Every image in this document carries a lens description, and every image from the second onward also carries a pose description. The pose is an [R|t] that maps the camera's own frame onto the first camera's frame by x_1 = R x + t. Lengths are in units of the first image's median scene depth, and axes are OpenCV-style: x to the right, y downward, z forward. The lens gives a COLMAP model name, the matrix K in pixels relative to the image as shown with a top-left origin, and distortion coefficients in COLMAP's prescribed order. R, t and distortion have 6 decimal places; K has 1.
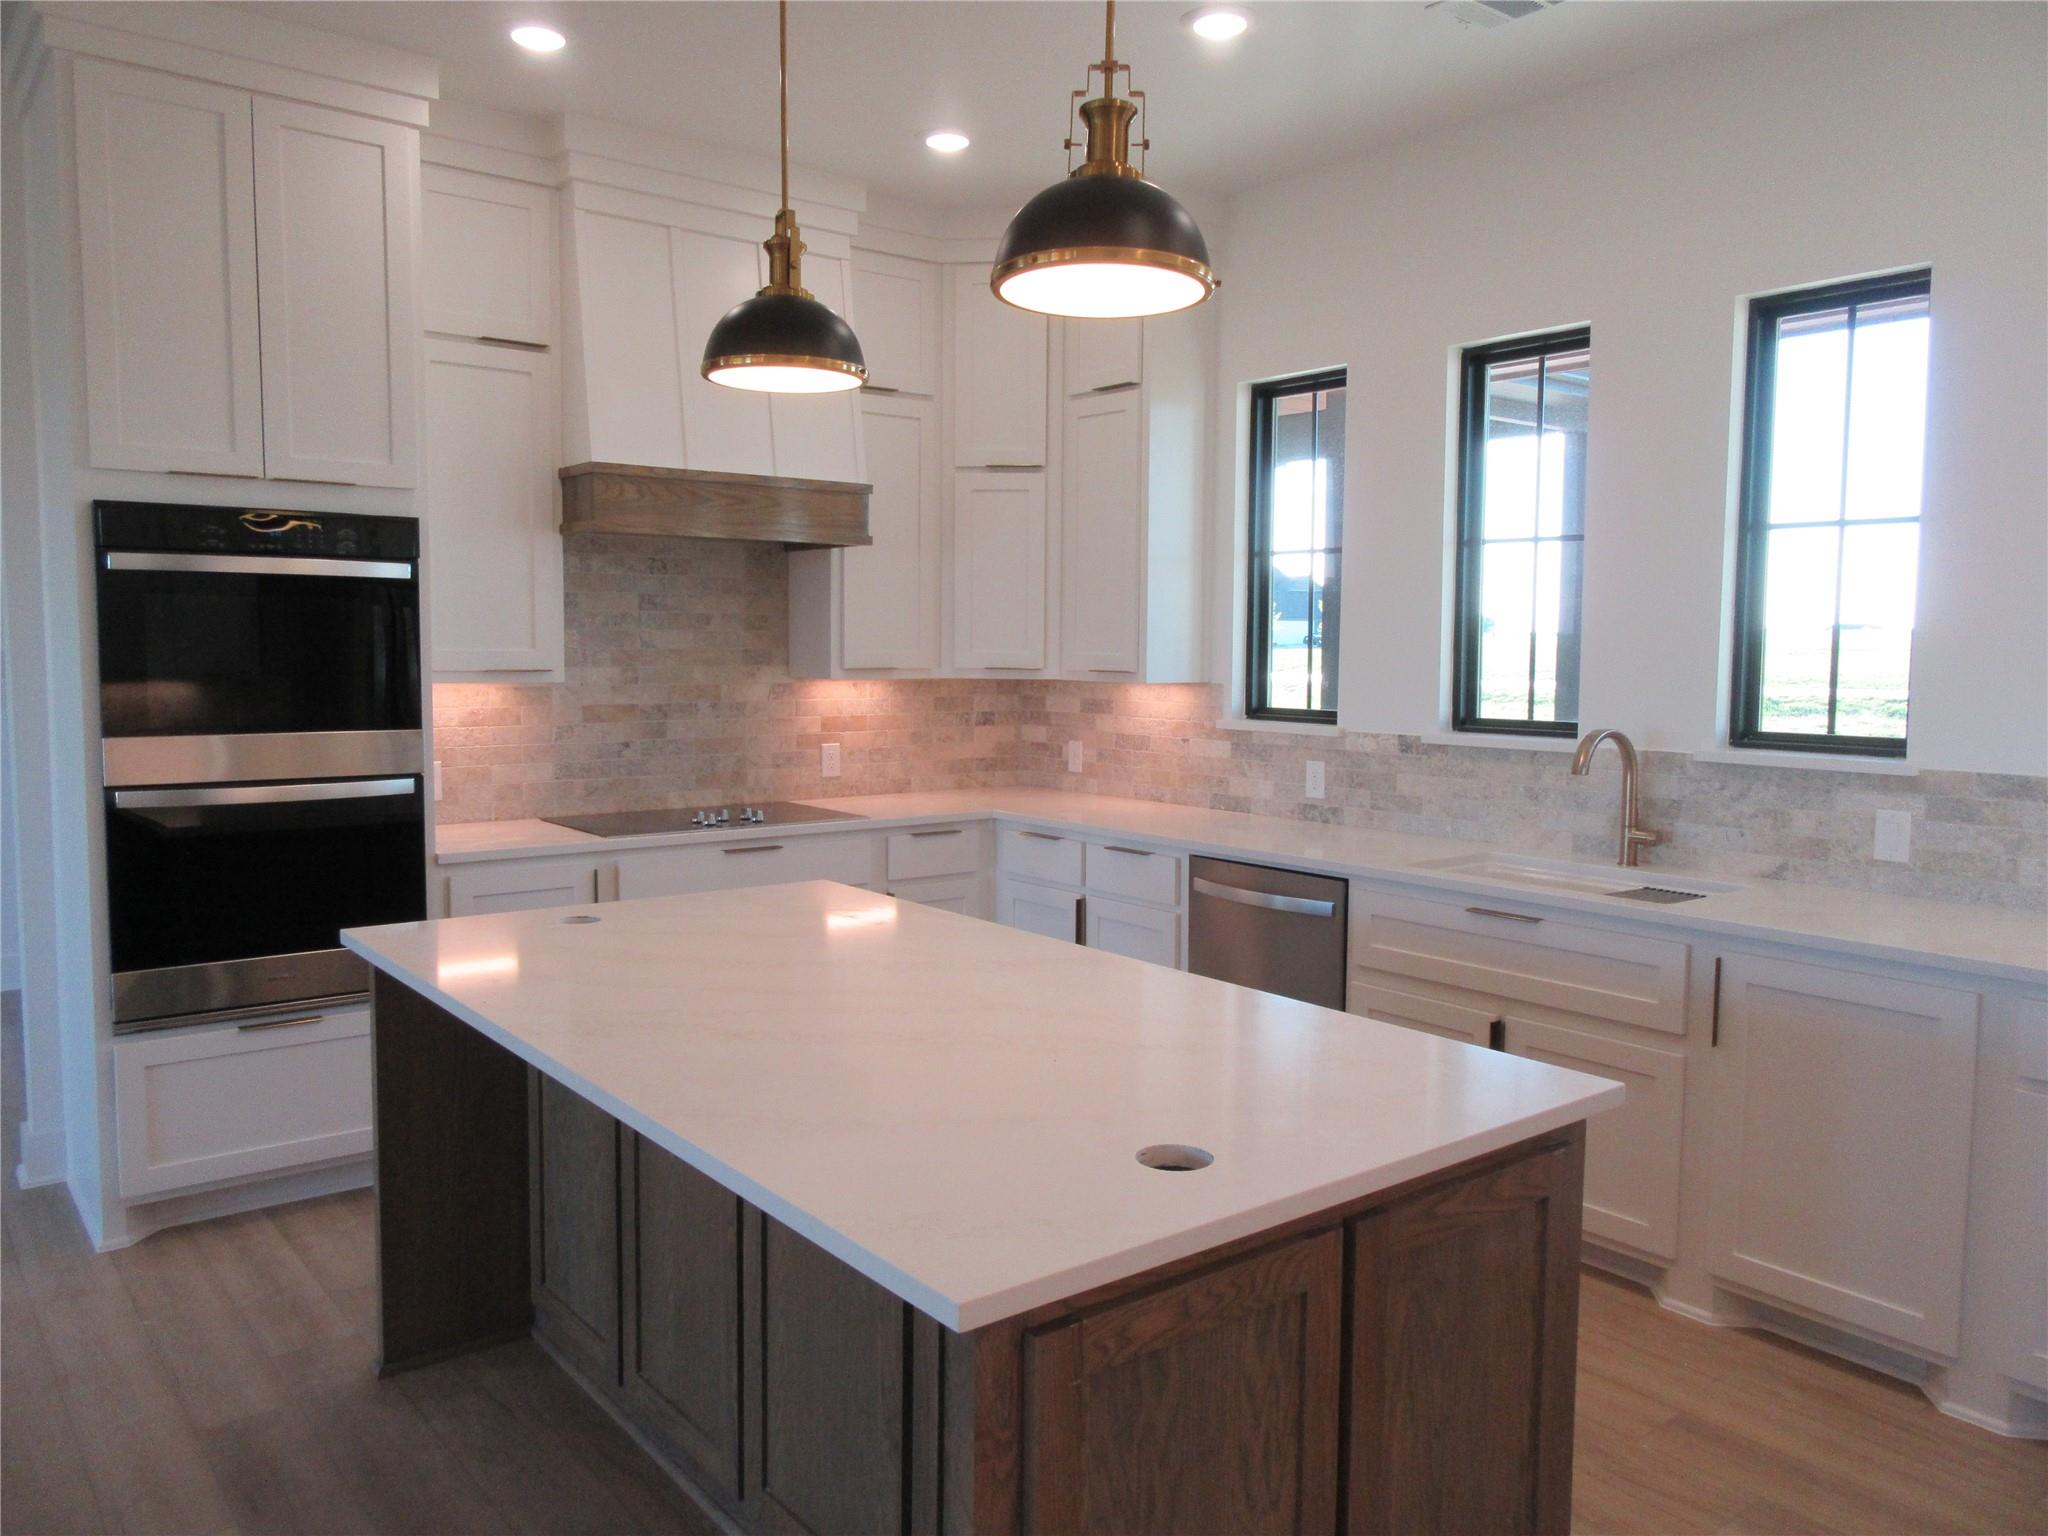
lens RADIAL K [[1510.8, 0, 1024.0], [0, 1510.8, 768.0], [0, 0, 1]] dist [-0.001859, 0.000593]
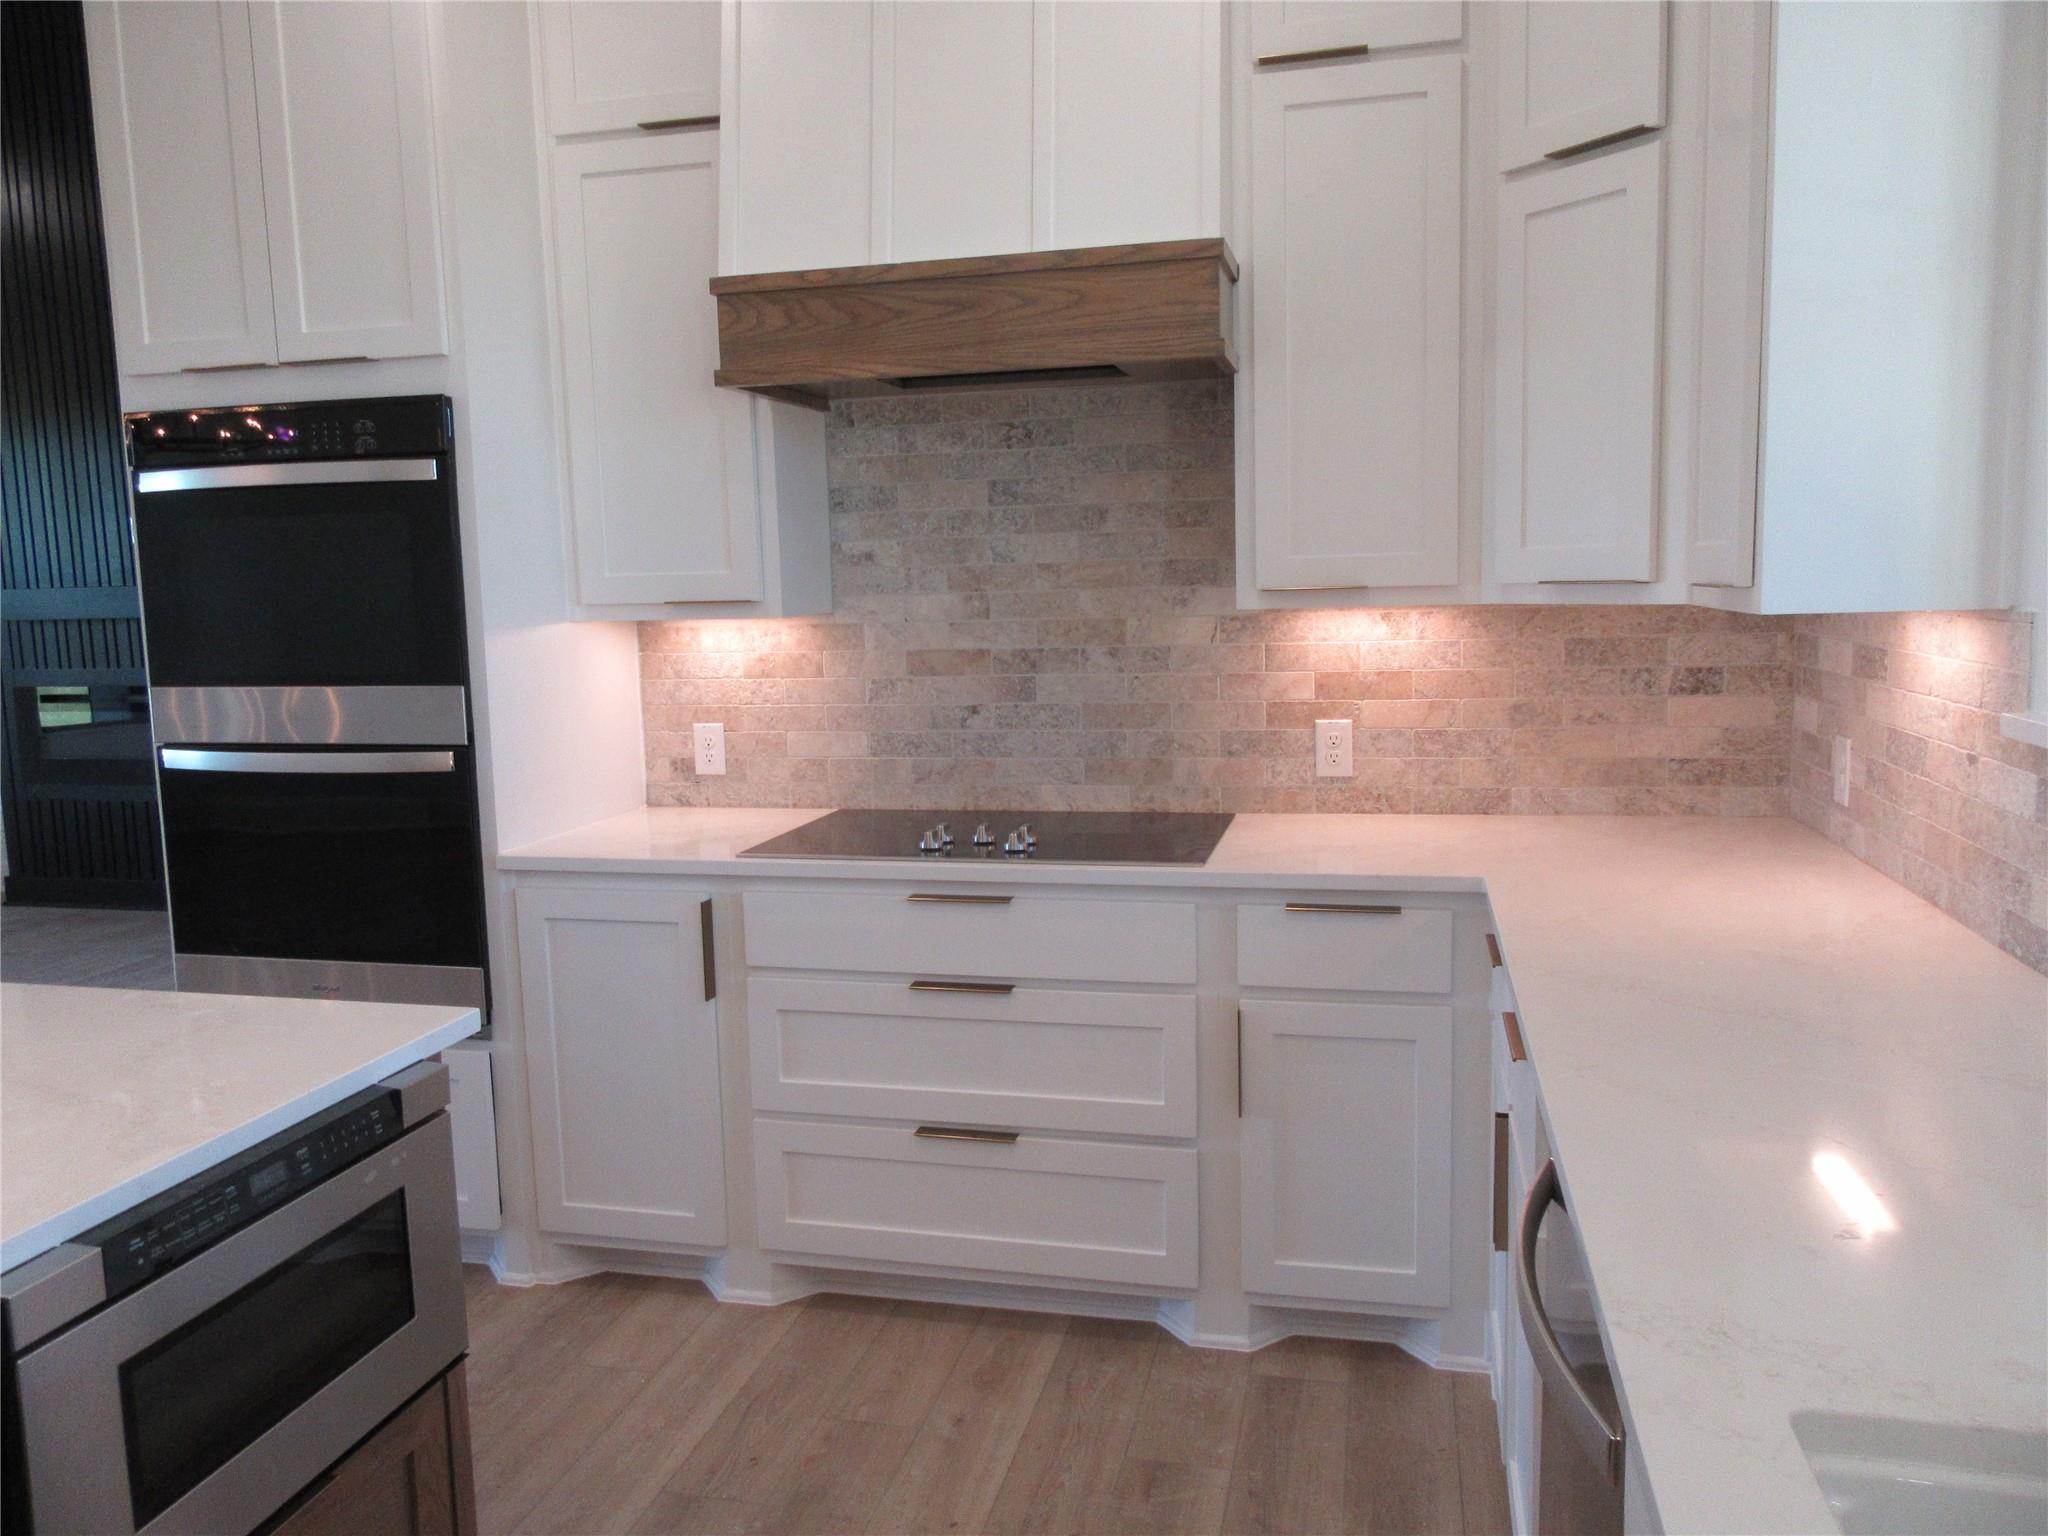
lens RADIAL K [[1510.8, 0, 1024.0], [0, 1510.8, 768.0], [0, 0, 1]] dist [-0.001859, 0.000593]
pose [[0.616957, 0.075167, -0.783399, 0.268603], [-0.034400, 0.997053, 0.068576, -0.035296], [0.786244, -0.015360, 0.617725, 0.586931]]
